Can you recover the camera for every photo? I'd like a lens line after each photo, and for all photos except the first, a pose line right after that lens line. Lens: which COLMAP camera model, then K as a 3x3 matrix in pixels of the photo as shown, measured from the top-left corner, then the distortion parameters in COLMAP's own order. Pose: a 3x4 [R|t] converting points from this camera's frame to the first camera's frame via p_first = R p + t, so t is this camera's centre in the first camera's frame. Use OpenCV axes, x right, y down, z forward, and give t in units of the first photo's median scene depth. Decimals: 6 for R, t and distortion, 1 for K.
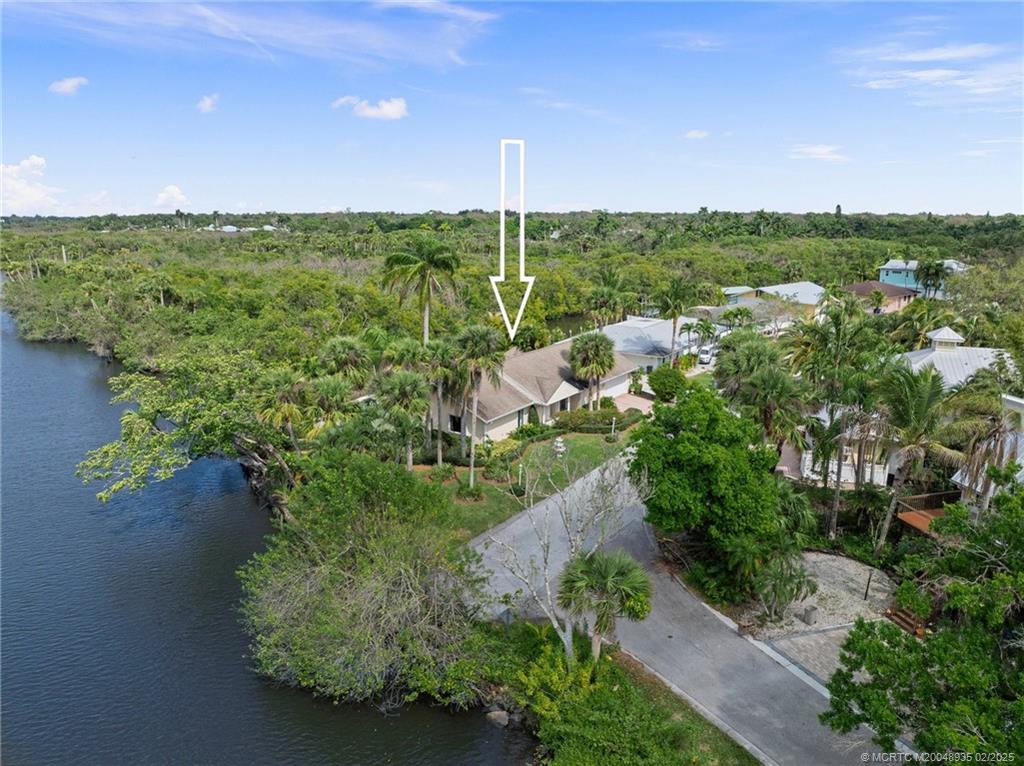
lens RADIAL K [[713.1, 0, 512.3], [0, 713.1, 395.3], [0, 0, 1]] dist [-0.036769, -0.002605]
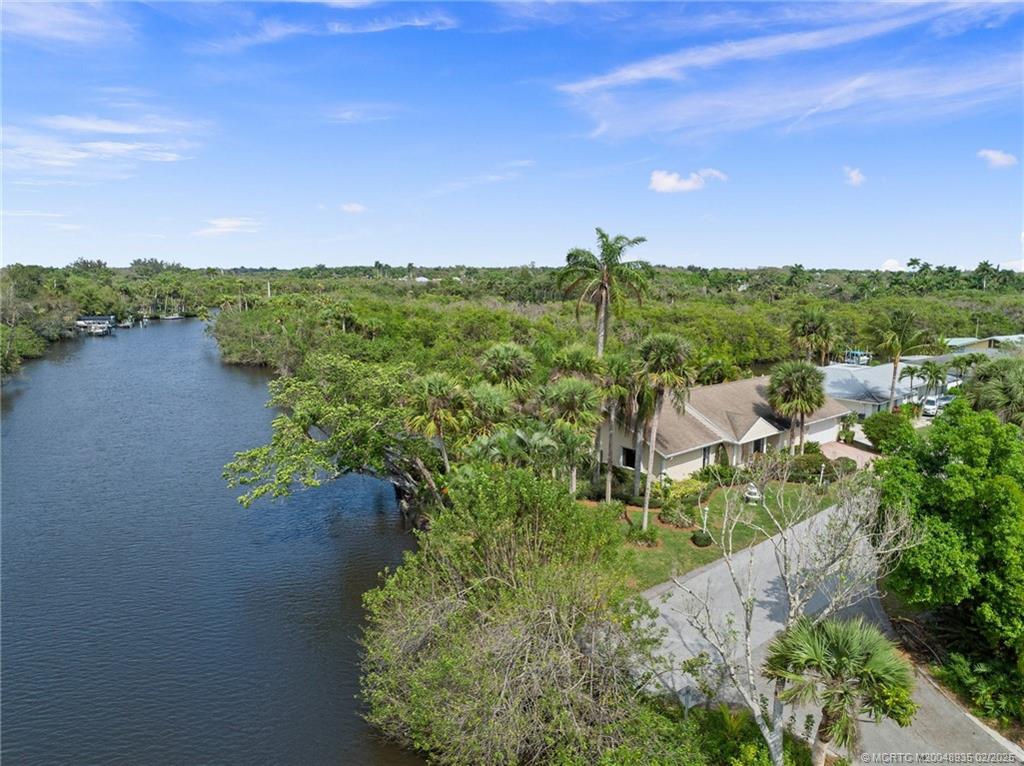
lens RADIAL K [[713.1, 0, 512.3], [0, 713.1, 395.3], [0, 0, 1]] dist [-0.036769, -0.002605]
pose [[0.969206, 0.047220, -0.241680, -0.010826], [-0.066336, 0.995227, -0.071578, 0.033285], [0.237146, 0.085406, 0.967713, 0.112459]]
